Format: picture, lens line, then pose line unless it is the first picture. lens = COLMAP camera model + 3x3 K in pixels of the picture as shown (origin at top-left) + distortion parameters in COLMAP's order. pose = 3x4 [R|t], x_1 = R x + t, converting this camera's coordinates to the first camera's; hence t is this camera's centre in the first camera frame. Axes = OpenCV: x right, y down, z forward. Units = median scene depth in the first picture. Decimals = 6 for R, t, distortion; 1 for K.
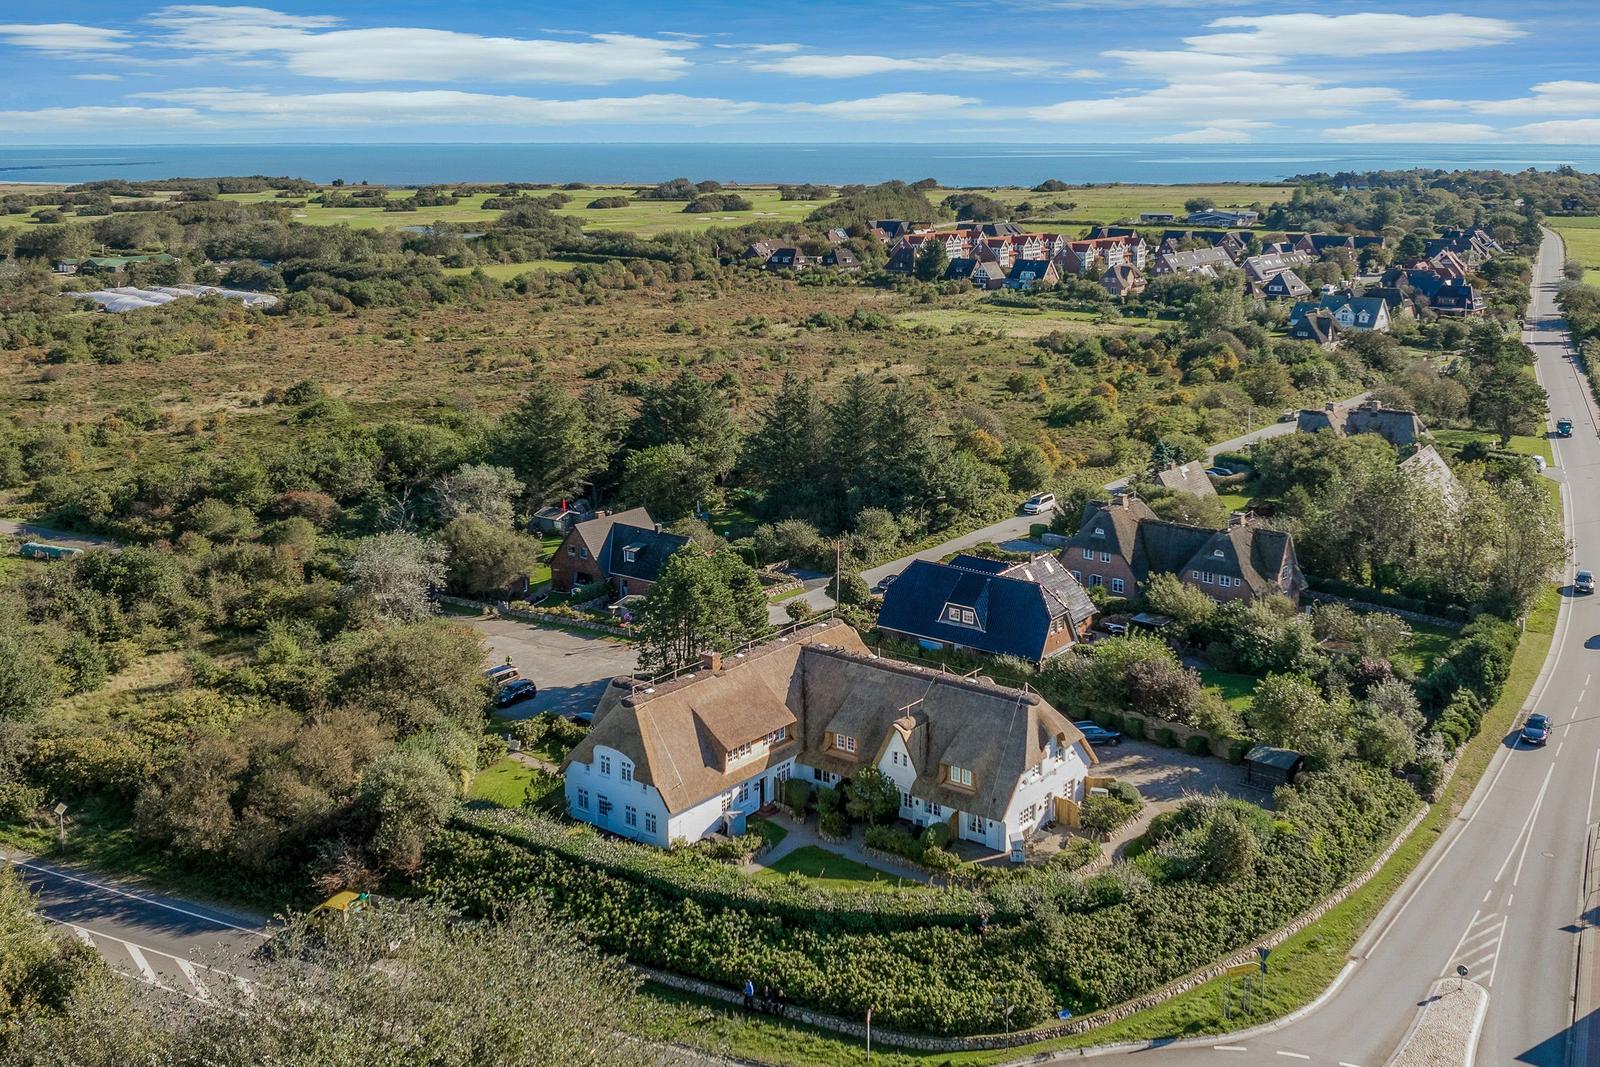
lens RADIAL K [[1151.2, 0, 826.2], [0, 1151.2, 531.5], [0, 0, 1]] dist [-0.017103, -0.006443]
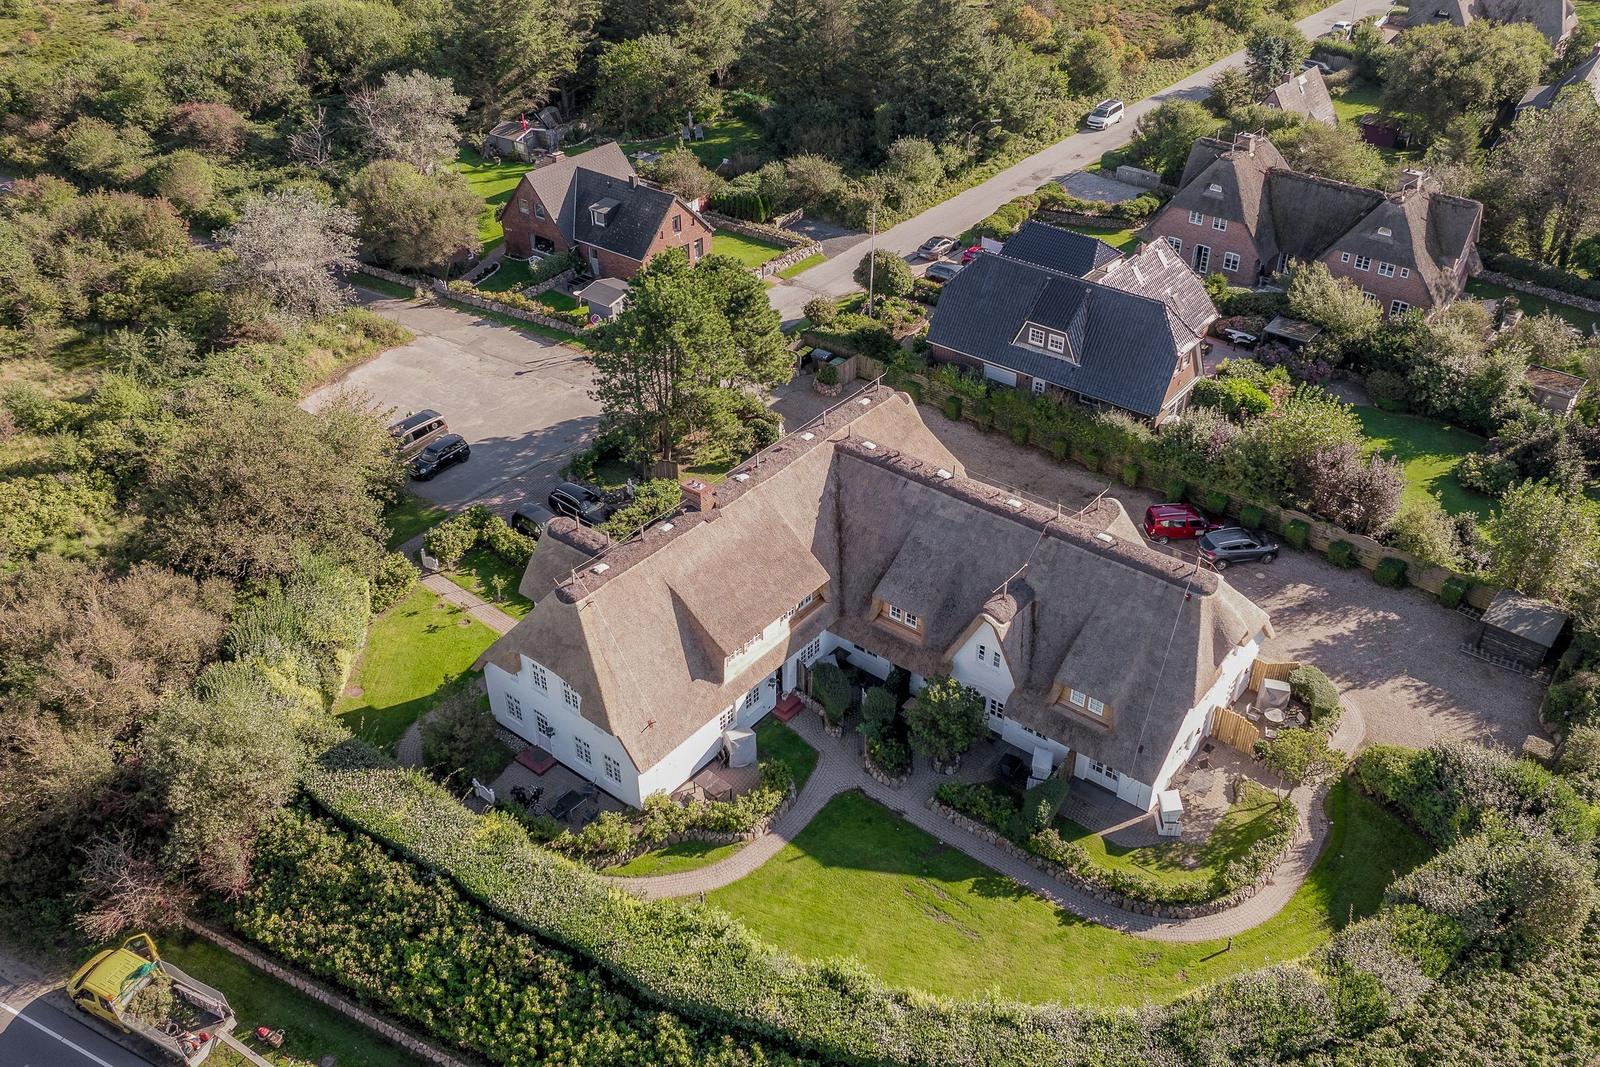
lens RADIAL K [[1151.2, 0, 826.2], [0, 1151.2, 531.5], [0, 0, 1]] dist [-0.017103, -0.006443]
pose [[0.999975, 0.003490, -0.006175, -0.013942], [-0.001119, 0.937277, 0.348585, -0.054599], [0.007004, -0.348569, 0.937257, 0.226124]]
